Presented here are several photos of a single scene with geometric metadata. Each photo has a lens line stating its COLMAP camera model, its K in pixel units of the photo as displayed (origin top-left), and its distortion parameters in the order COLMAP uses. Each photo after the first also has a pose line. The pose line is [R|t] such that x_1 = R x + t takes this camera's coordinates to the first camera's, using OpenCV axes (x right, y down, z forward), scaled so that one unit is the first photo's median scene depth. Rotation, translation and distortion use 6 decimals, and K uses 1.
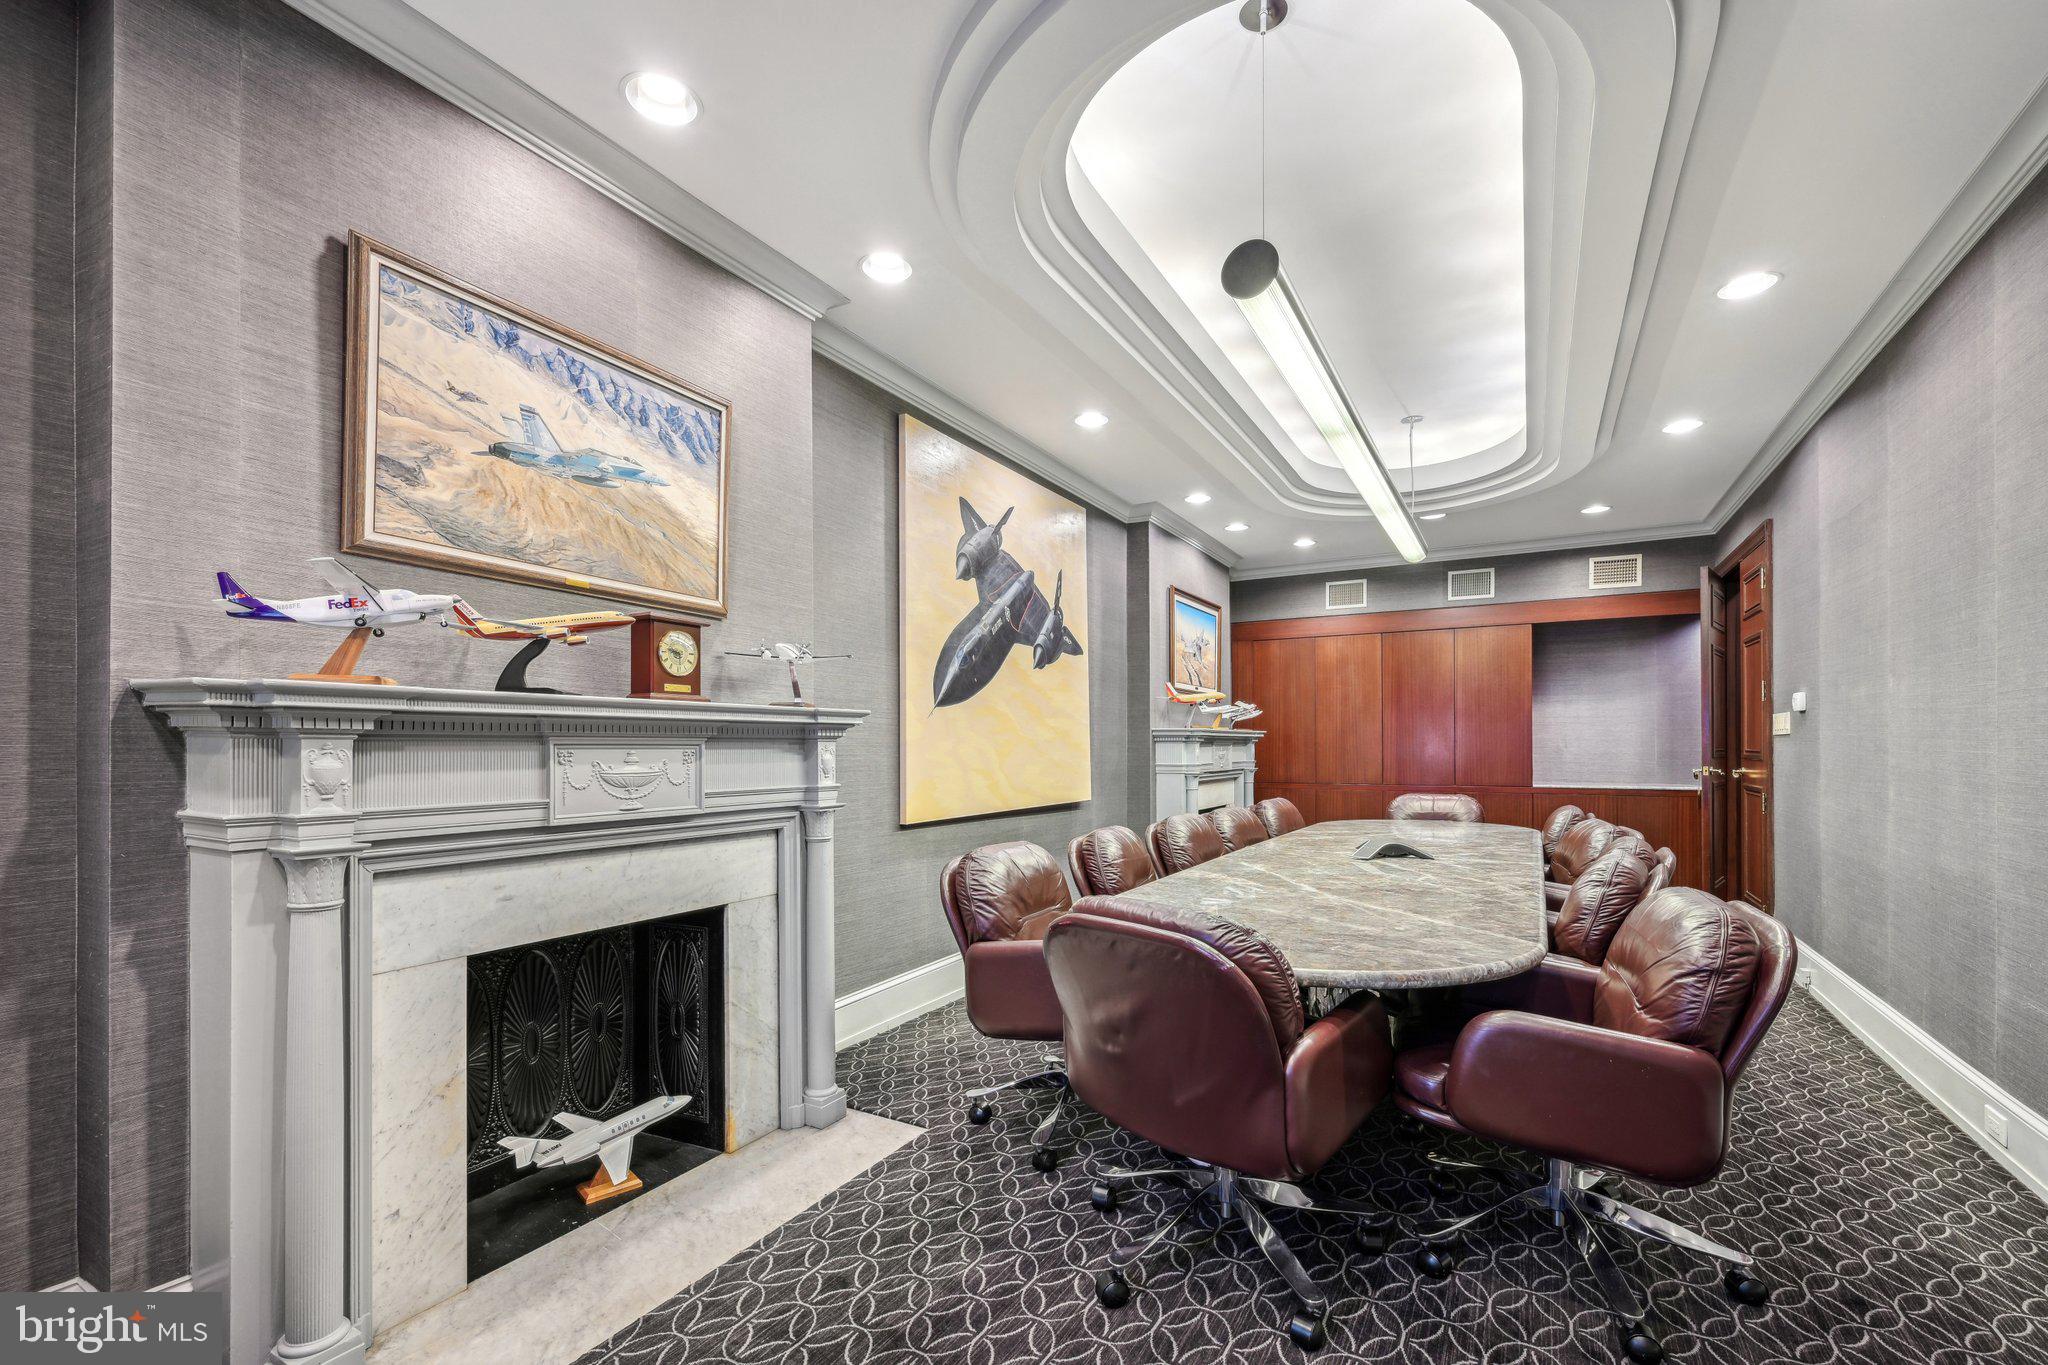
lens RADIAL K [[893.2, 0, 1024.0], [0, 893.2, 682.5], [0, 0, 1]] dist [-0.001926, -0.000154]
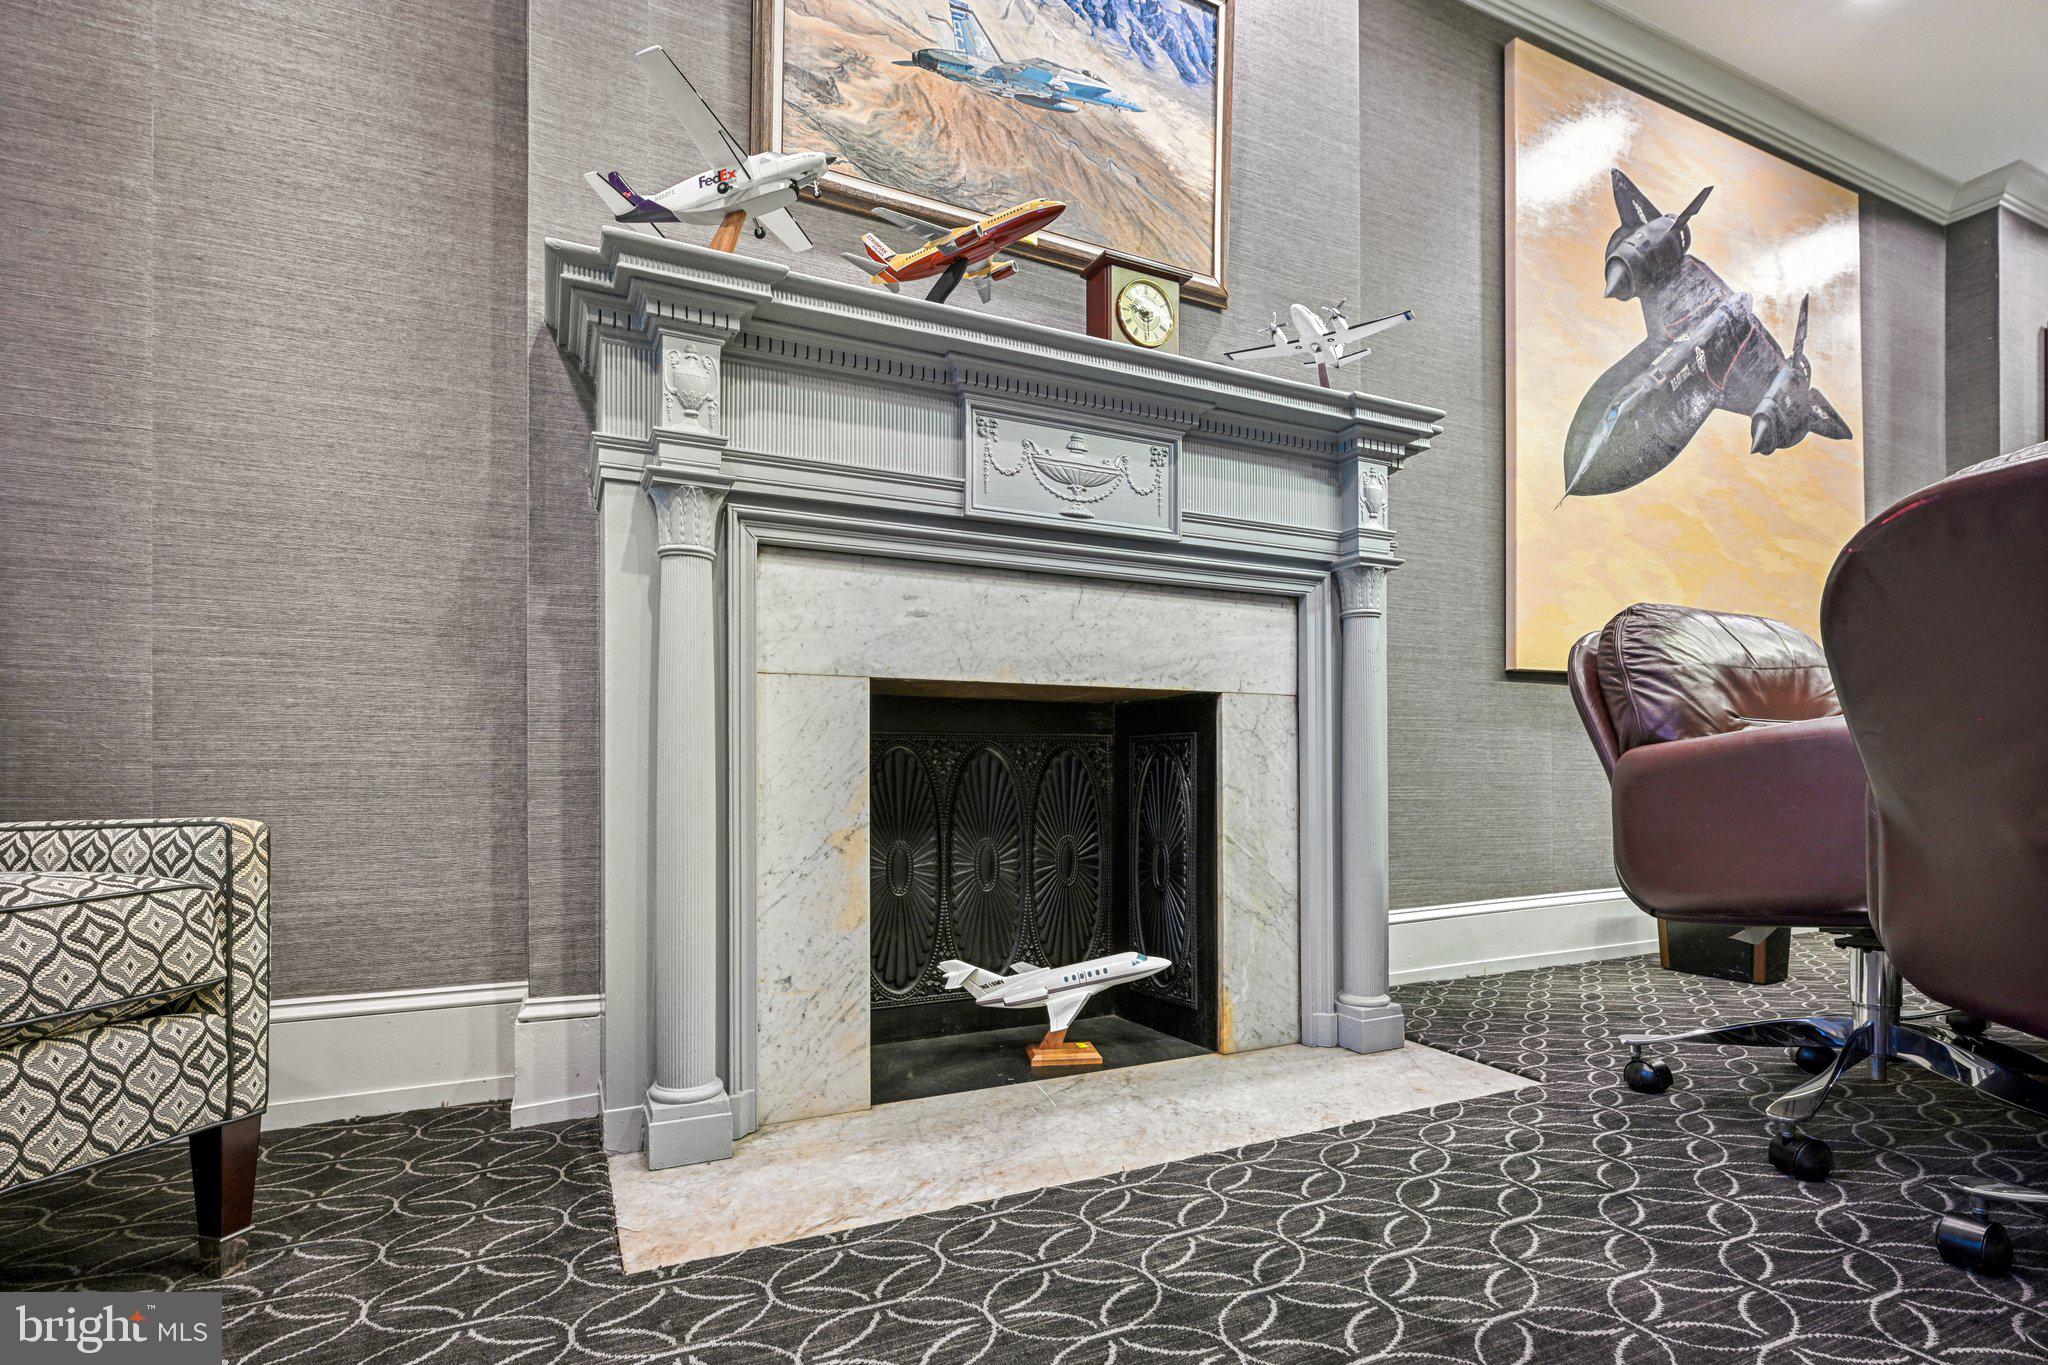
lens RADIAL K [[1053.0, 0, 1024.0], [0, 1053.0, 682.5], [0, 0, 1]] dist [-0.003653, 0.000845]
pose [[0.834705, 0.003125, -0.550689, -0.014576], [0.005548, 0.999885, 0.014083, 0.237219], [0.550670, -0.014811, 0.834592, 0.254194]]
